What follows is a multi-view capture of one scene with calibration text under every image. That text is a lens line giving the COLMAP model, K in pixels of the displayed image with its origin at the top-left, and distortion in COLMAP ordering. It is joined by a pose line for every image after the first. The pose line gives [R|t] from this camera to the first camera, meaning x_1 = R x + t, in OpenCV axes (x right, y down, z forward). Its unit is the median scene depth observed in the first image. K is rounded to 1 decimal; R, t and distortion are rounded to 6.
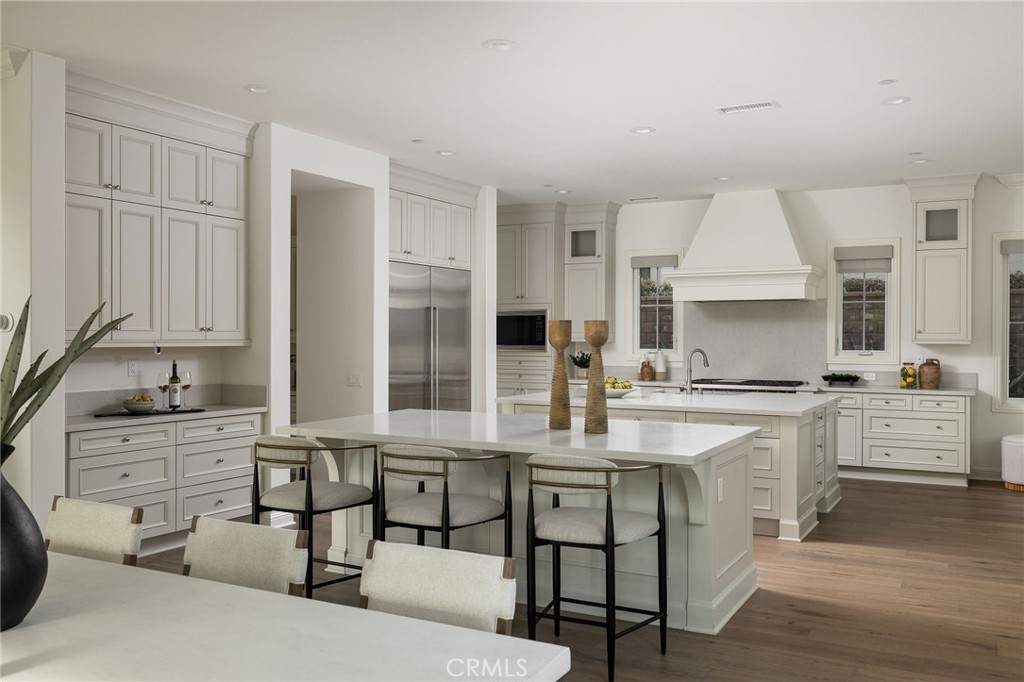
lens RADIAL K [[877.3, 0, 514.5], [0, 877.3, 338.6], [0, 0, 1]] dist [-0.028903, -0.001885]
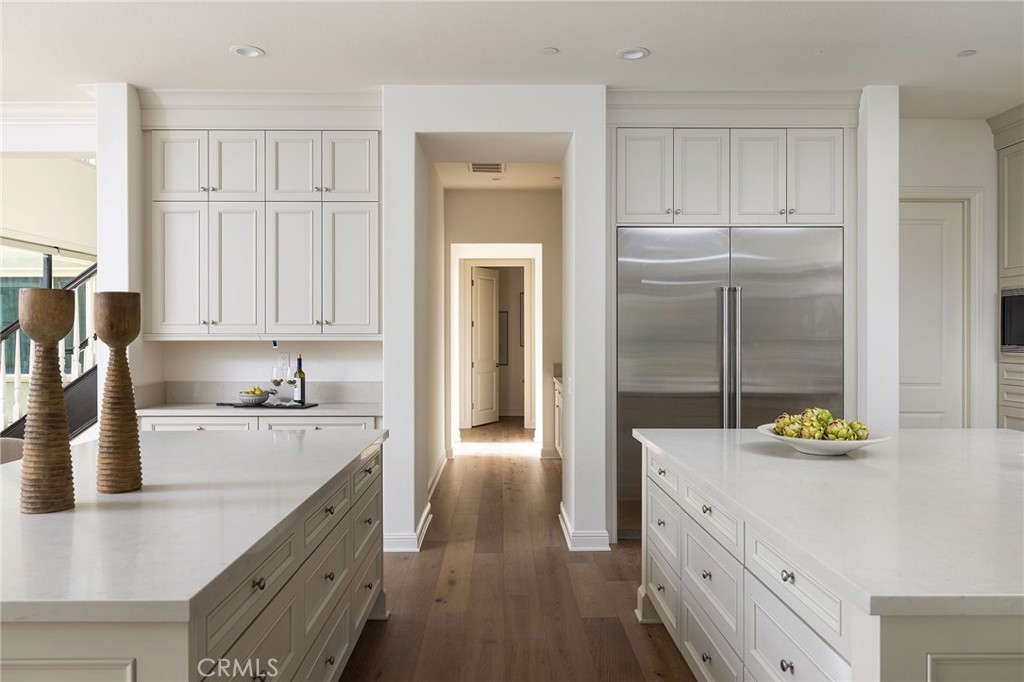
lens RADIAL K [[756.6, 0, 503.0], [0, 756.6, 330.9], [0, 0, 1]] dist [0.006200, 0.000159]
pose [[0.492039, -0.007163, -0.870544, 0.340007], [-0.001449, 0.999958, -0.009047, 0.004024], [0.870572, 0.005713, 0.492008, 0.569764]]
